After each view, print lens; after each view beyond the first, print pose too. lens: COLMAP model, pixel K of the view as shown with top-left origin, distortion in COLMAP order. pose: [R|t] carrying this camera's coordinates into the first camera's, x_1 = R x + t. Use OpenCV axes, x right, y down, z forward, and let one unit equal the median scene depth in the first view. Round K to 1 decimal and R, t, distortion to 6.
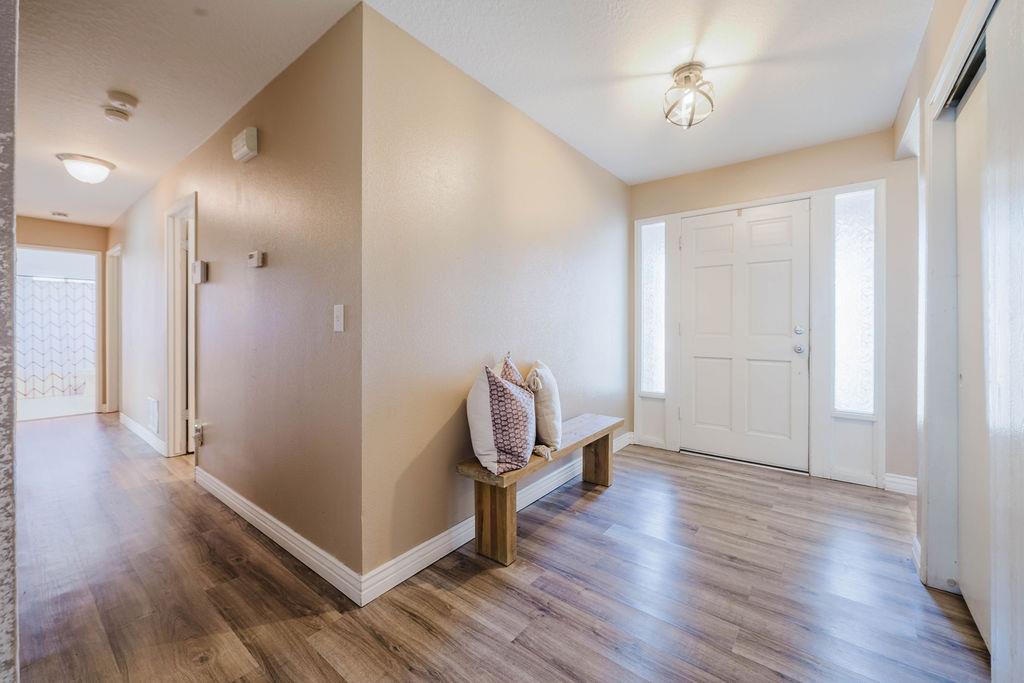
lens RADIAL K [[407.6, 0, 503.6], [0, 407.6, 322.8], [0, 0, 1]] dist [-0.004593, -0.001318]
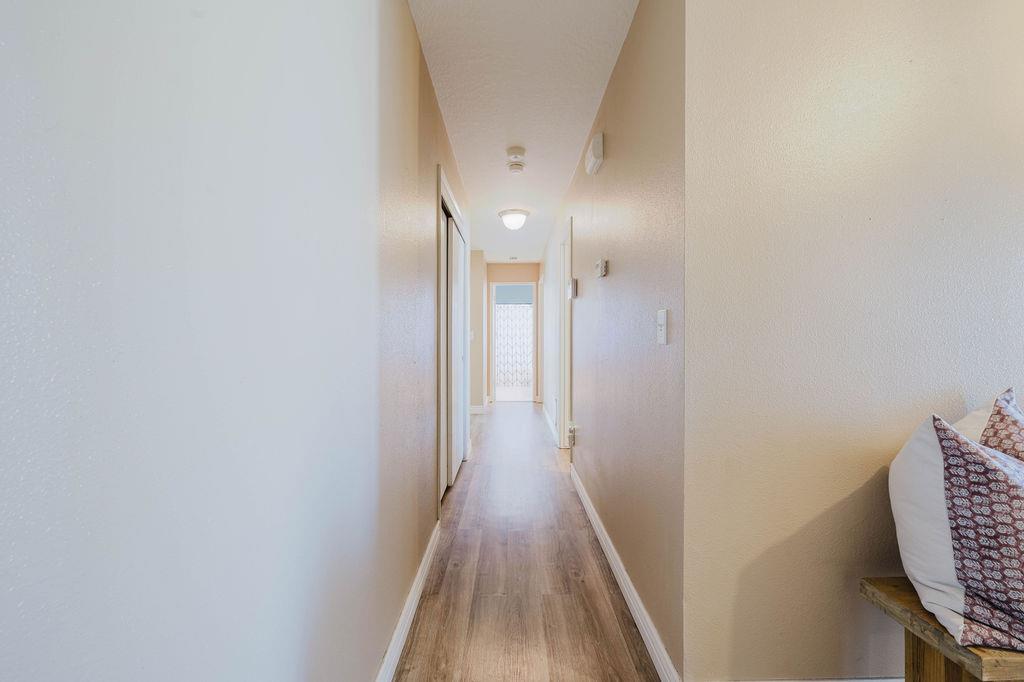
lens RADIAL K [[407.6, 0, 512.5], [0, 407.6, 337.9], [0, 0, 1]] dist [-0.004593, -0.001318]
pose [[0.628963, 0.001263, -0.777434, 0.017975], [0.005670, 0.999965, 0.006211, 0.002297], [0.777414, -0.008314, 0.628934, 0.269583]]
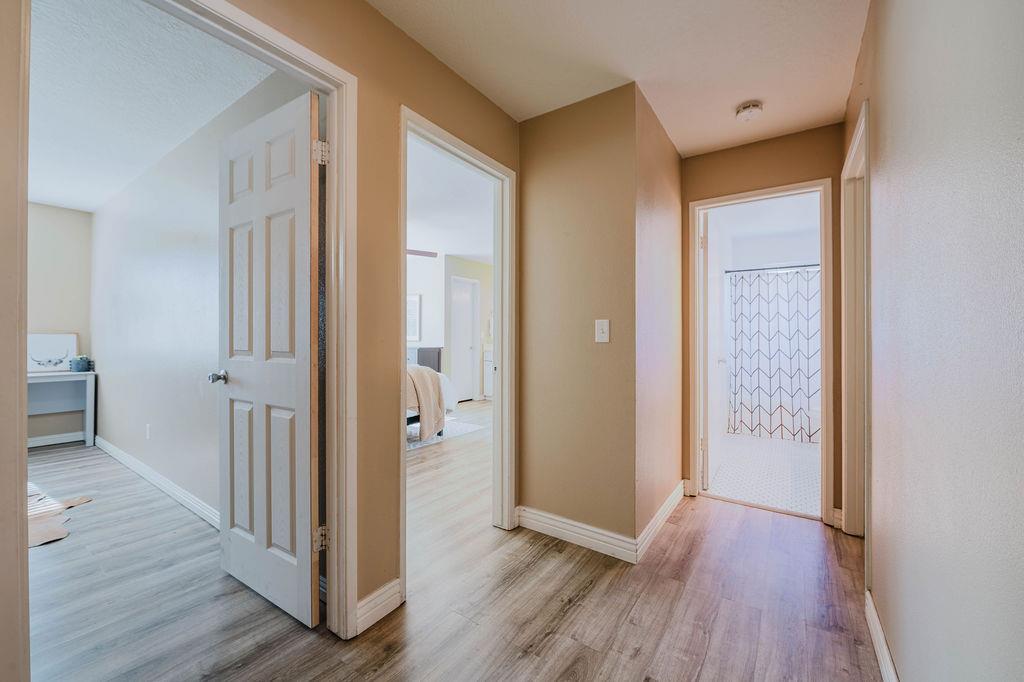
lens RADIAL K [[407.6, 0, 504.3], [0, 407.6, 342.2], [0, 0, 1]] dist [-0.004593, -0.001318]
pose [[0.063258, 0.000394, -0.997997, -1.579296], [0.007470, 0.999972, 0.000868, 0.034993], [0.997969, -0.007510, 0.063254, 1.704987]]
